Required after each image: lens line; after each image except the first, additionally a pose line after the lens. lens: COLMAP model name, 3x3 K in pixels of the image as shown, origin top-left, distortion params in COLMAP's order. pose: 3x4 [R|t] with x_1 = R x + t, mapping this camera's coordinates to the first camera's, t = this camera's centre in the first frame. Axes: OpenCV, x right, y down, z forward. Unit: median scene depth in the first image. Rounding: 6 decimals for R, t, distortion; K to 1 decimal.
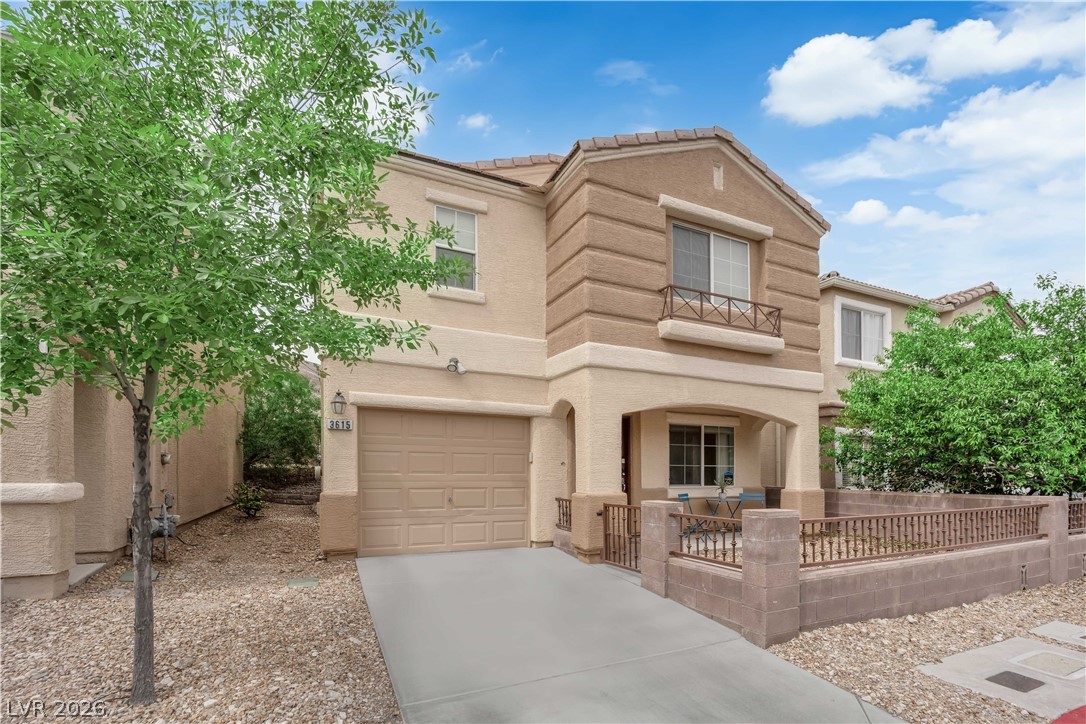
lens RADIAL K [[439.1, 0, 545.1], [0, 439.1, 363.6], [0, 0, 1]] dist [-0.011323, -0.000311]
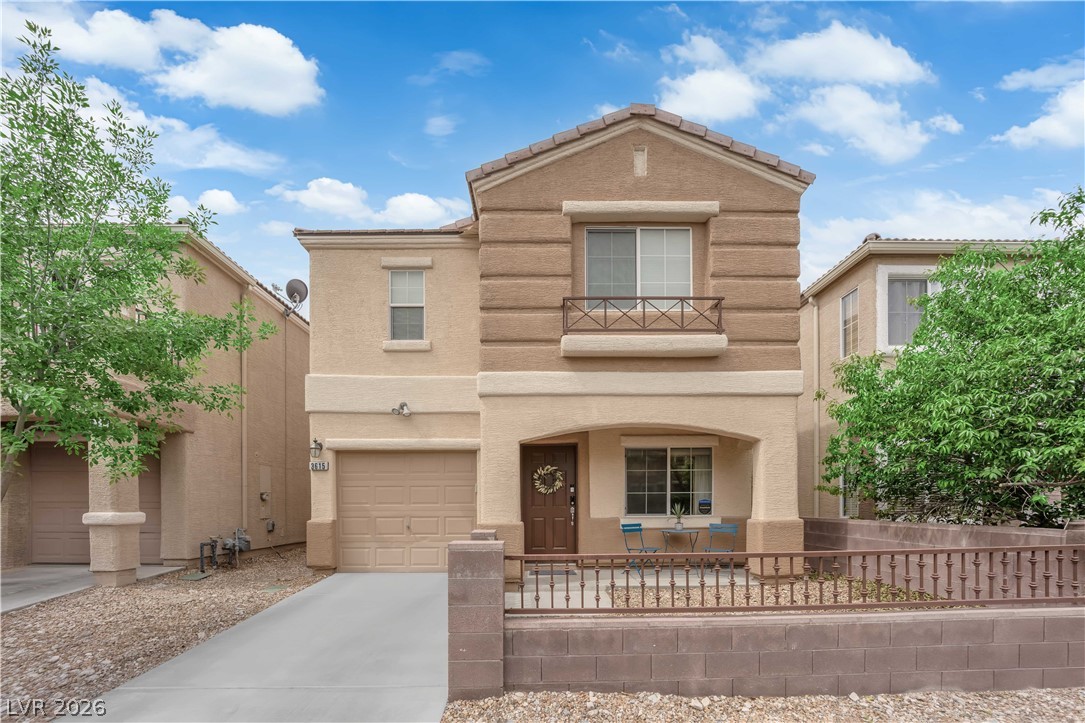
lens RADIAL K [[398.2, 0, 545.5], [0, 398.2, 420.6], [0, 0, 1]] dist [-0.016880, -0.000194]
pose [[0.920141, -0.091969, -0.380633, 0.501418], [0.105106, 0.994365, 0.013823, 0.056166], [0.377217, -0.052726, 0.924623, 0.188652]]
